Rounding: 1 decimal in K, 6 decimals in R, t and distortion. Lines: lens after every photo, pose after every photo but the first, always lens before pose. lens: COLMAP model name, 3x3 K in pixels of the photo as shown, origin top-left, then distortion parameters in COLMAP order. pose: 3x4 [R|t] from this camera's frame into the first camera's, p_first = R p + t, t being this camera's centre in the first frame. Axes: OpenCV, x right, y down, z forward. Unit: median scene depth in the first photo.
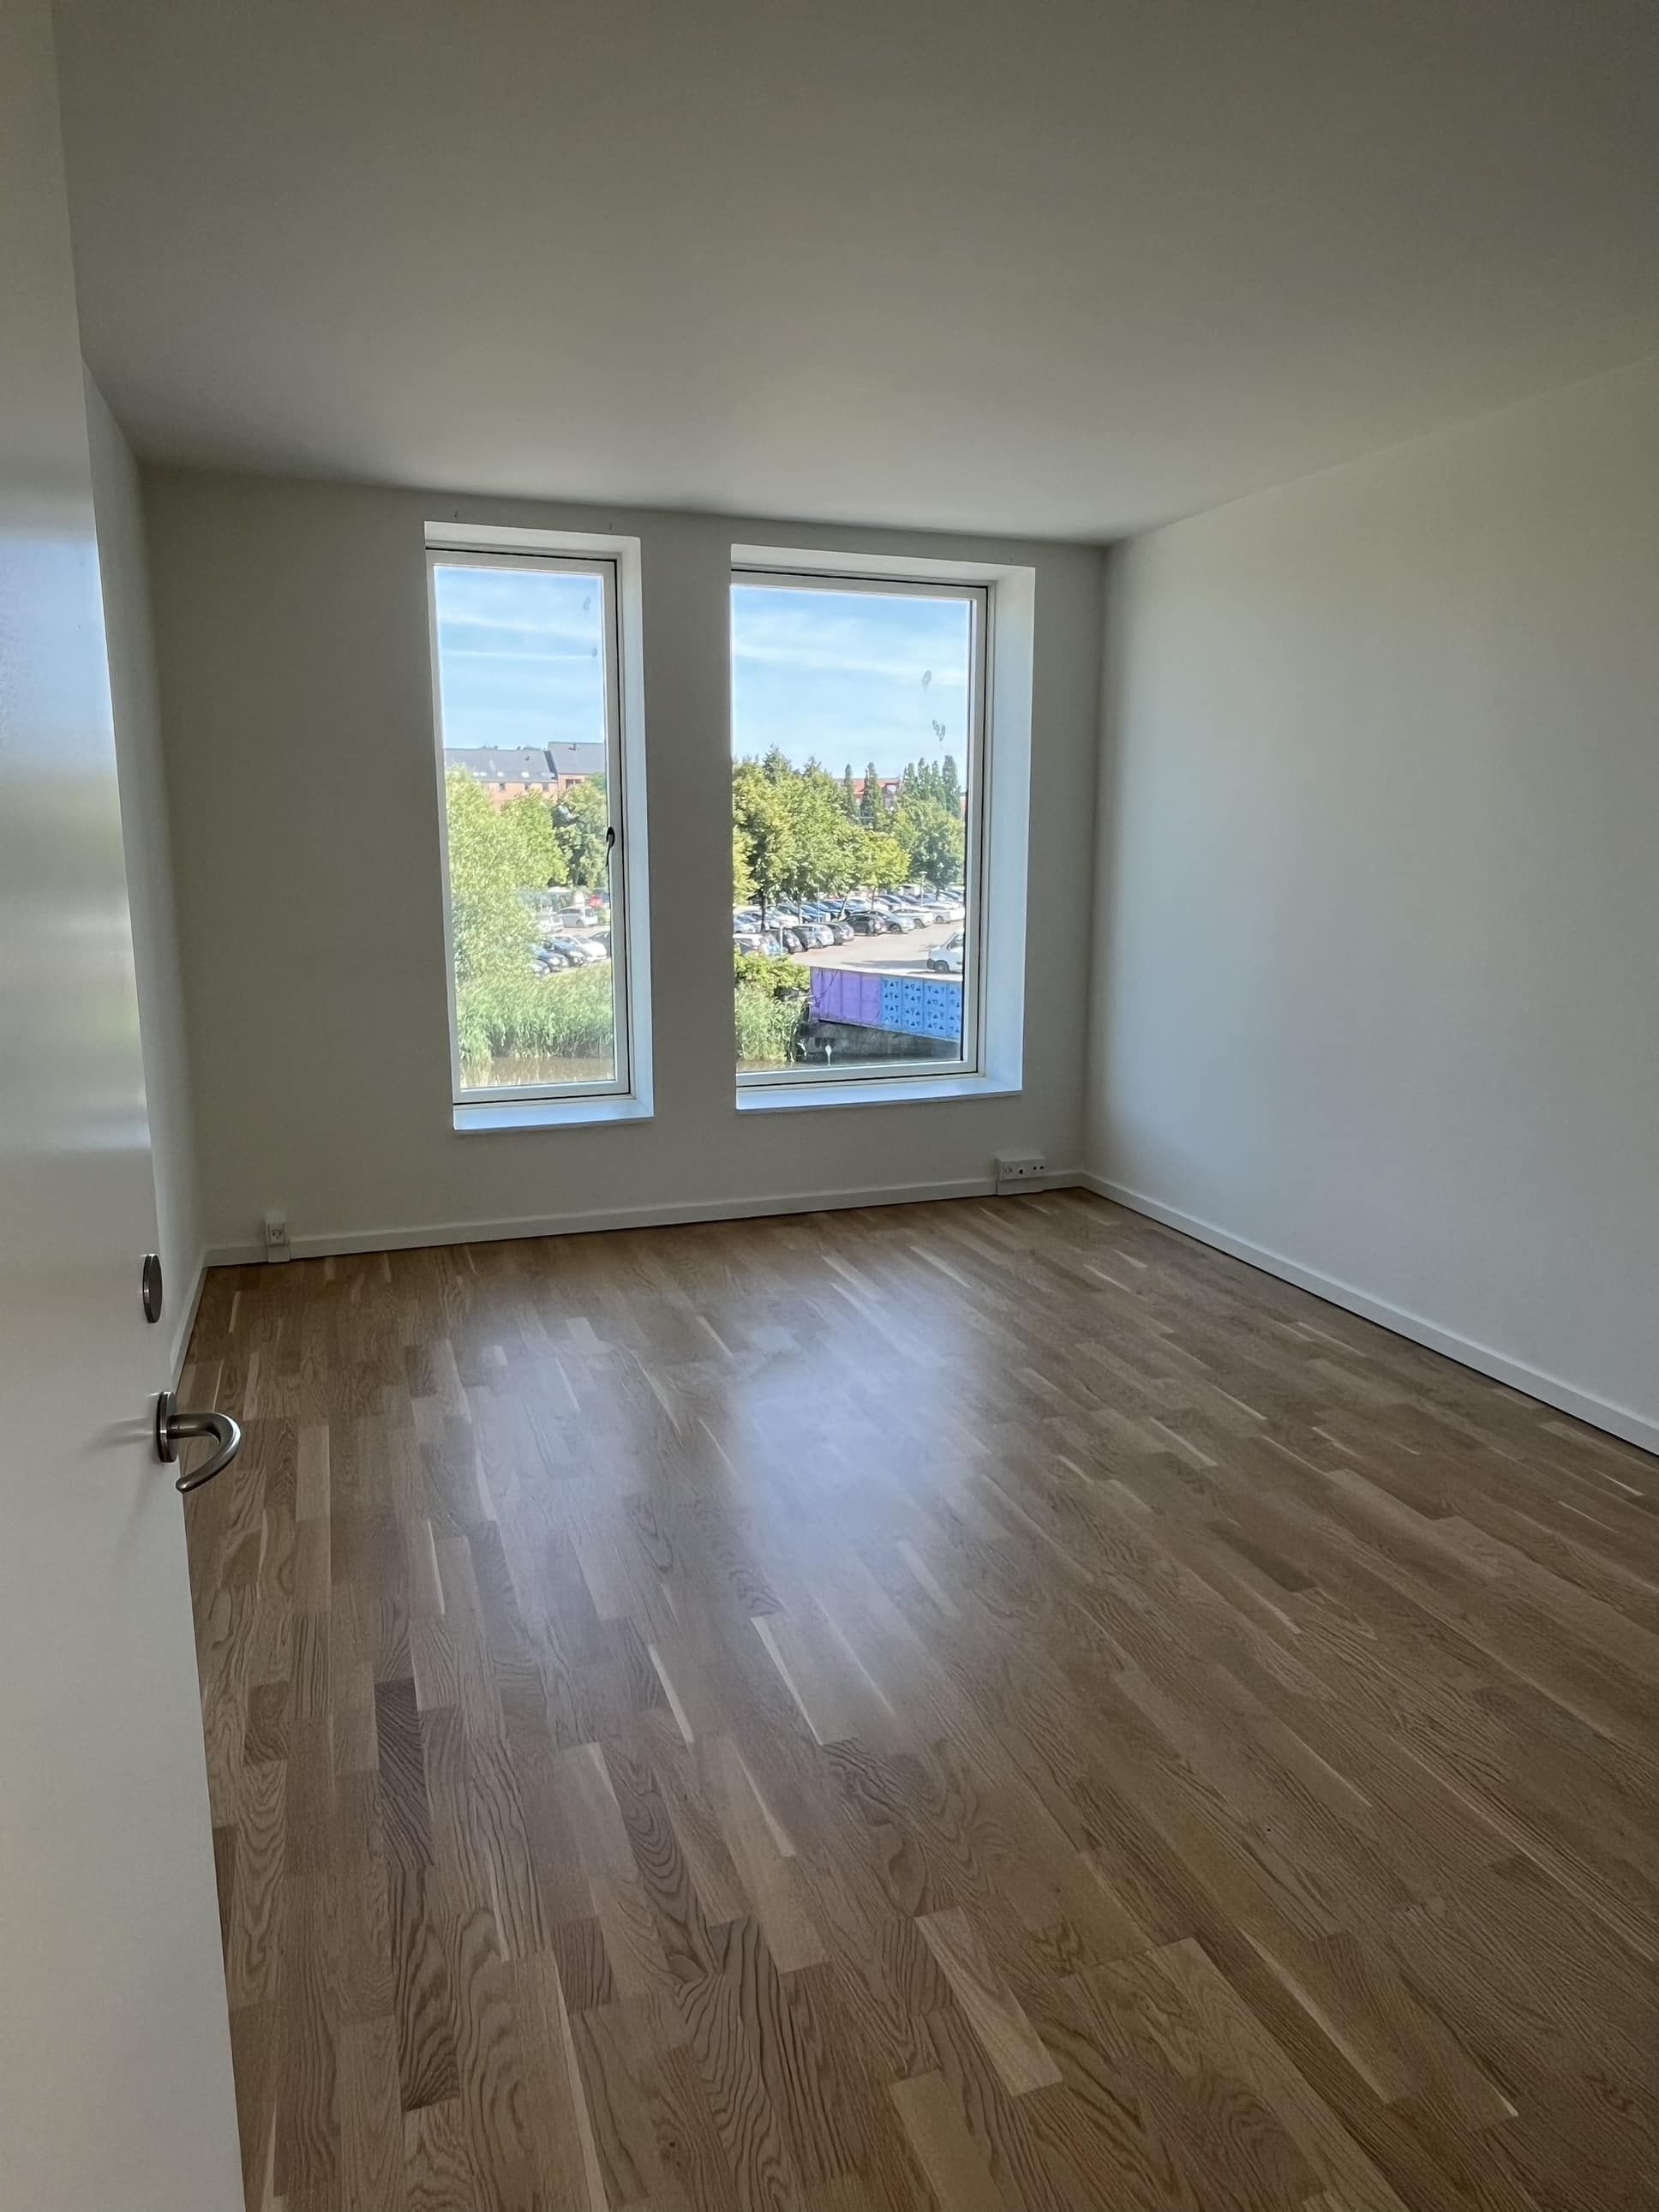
lens RADIAL K [[1451.7, 0, 829.5], [0, 1451.7, 1106.0], [0, 0, 1]] dist [-0.001702, -0.004112]
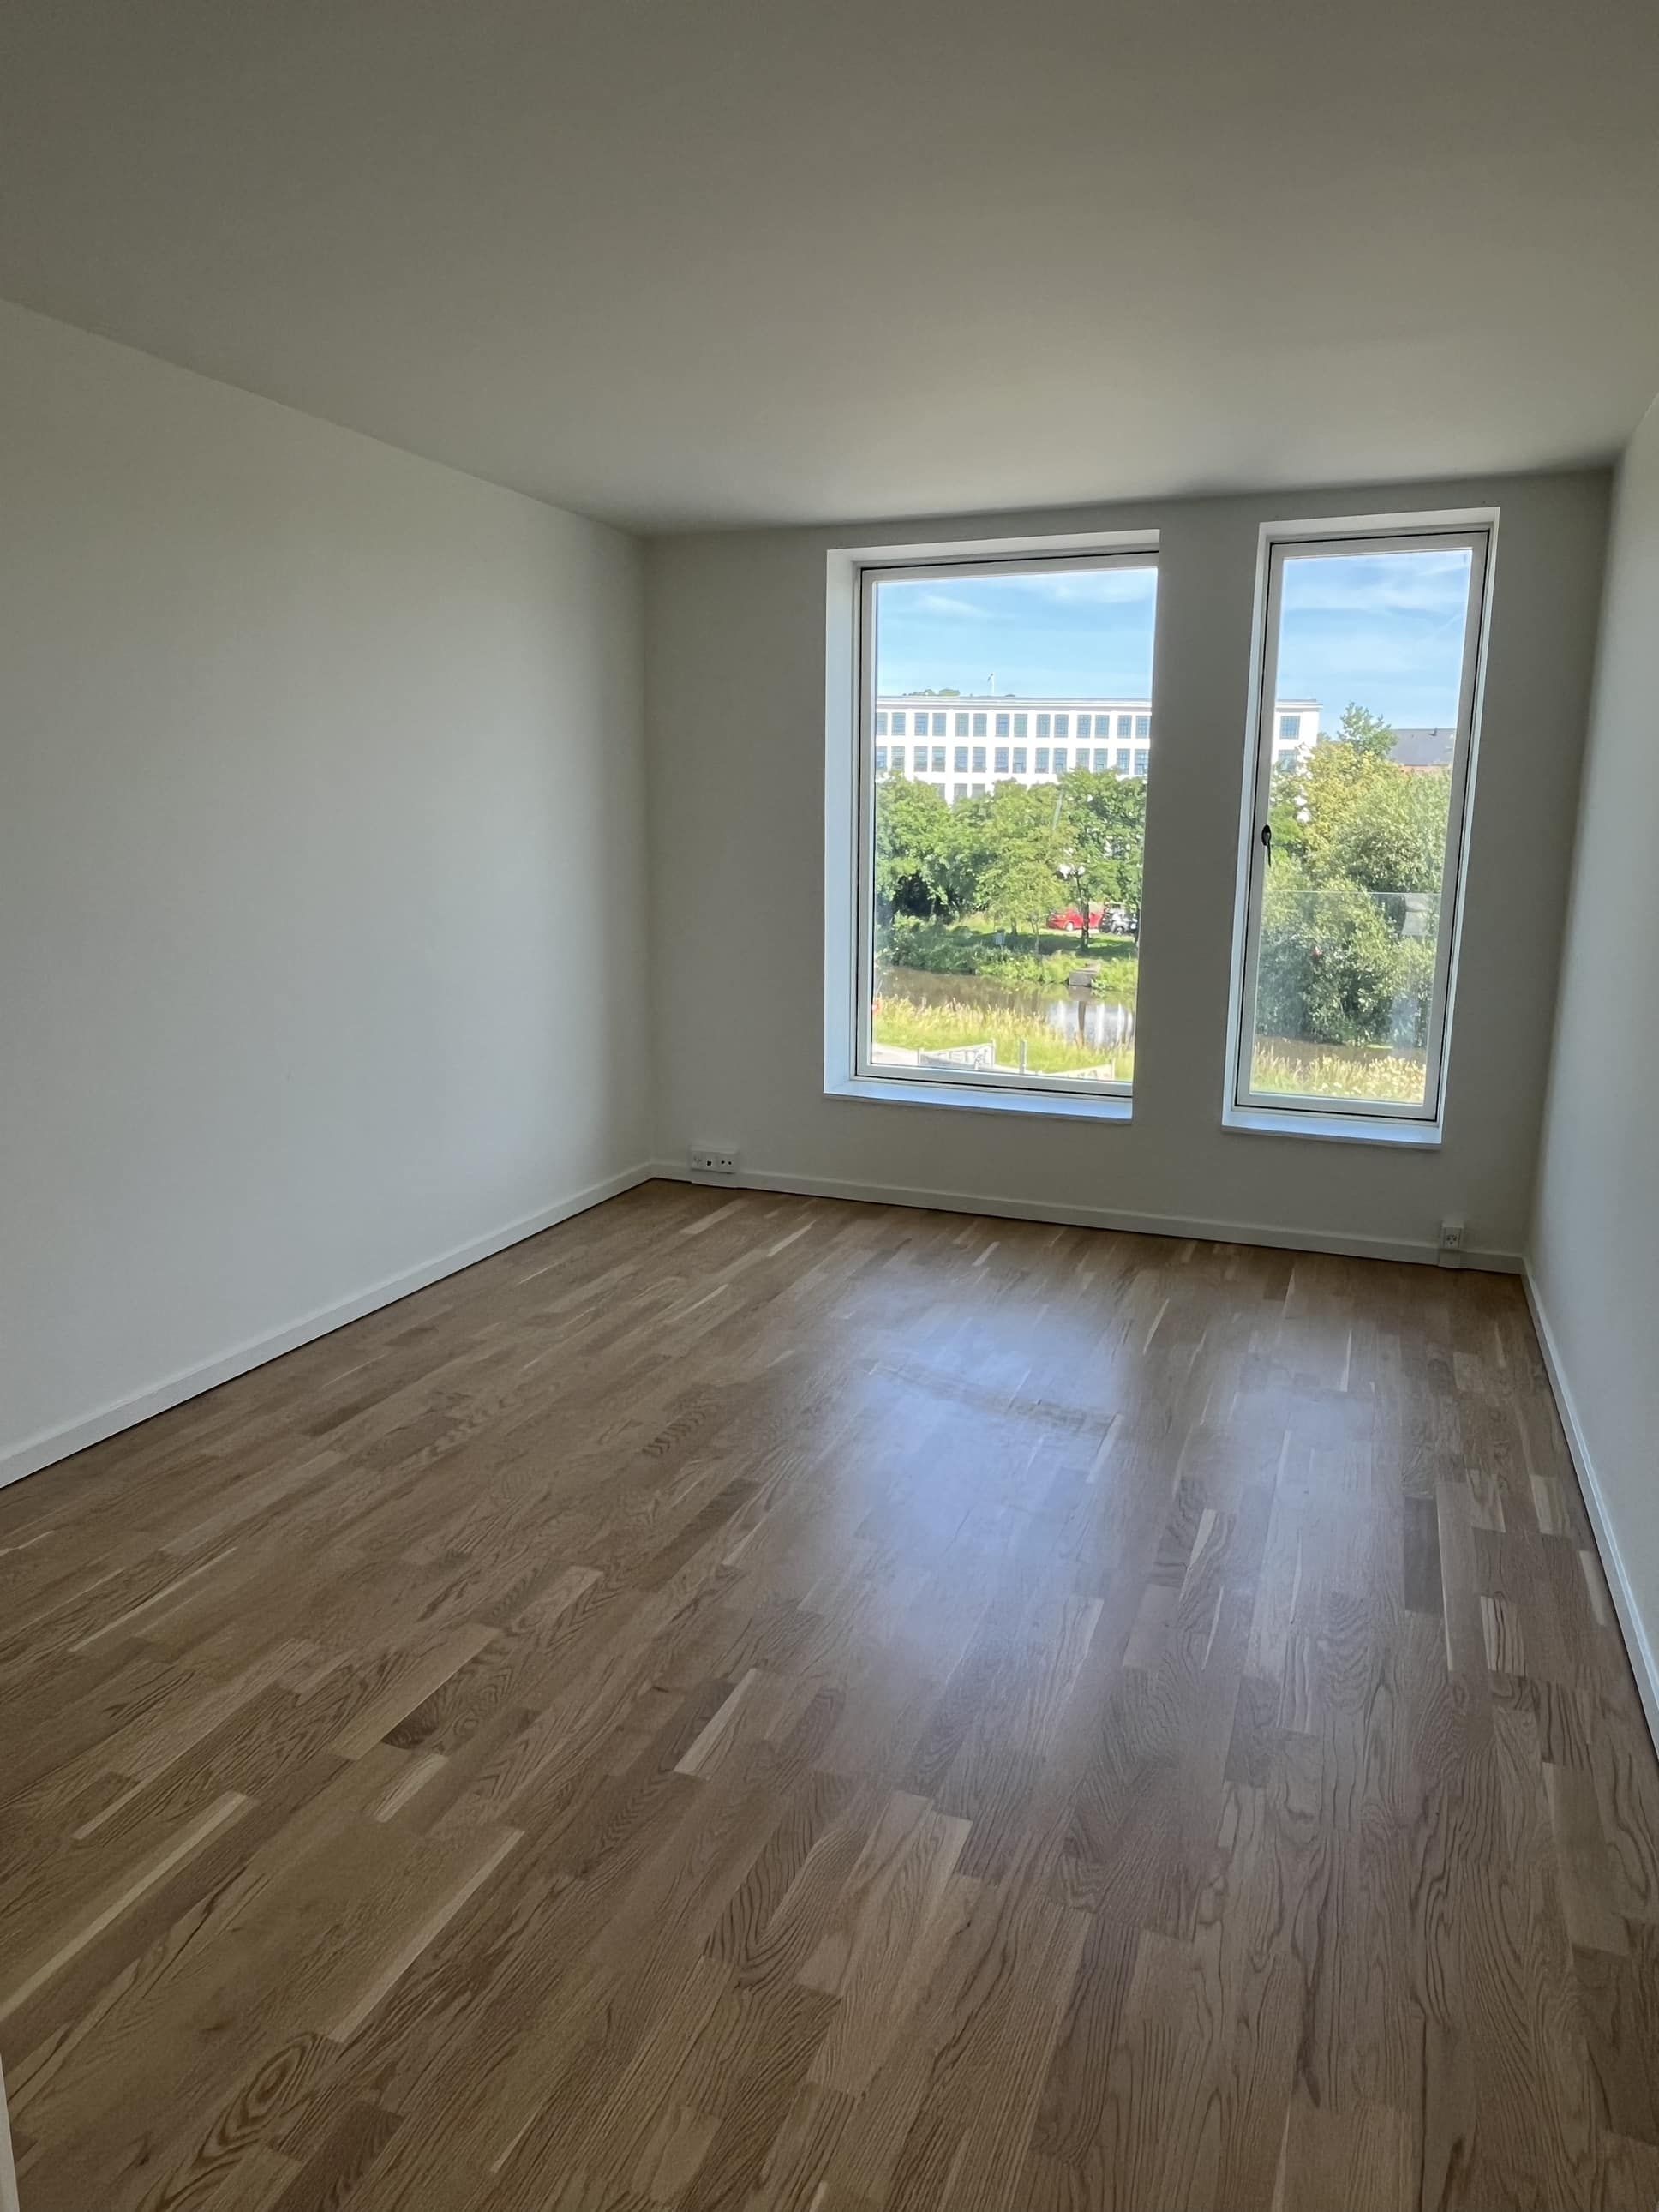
lens RADIAL K [[1451.7, 0, 829.5], [0, 1451.7, 1106.0], [0, 0, 1]] dist [-0.001702, -0.004112]
pose [[0.749737, 0.132372, -0.648361, 0.401128], [-0.131044, 0.990084, 0.050606, -0.026494], [0.648630, 0.047023, 0.759650, 0.138221]]
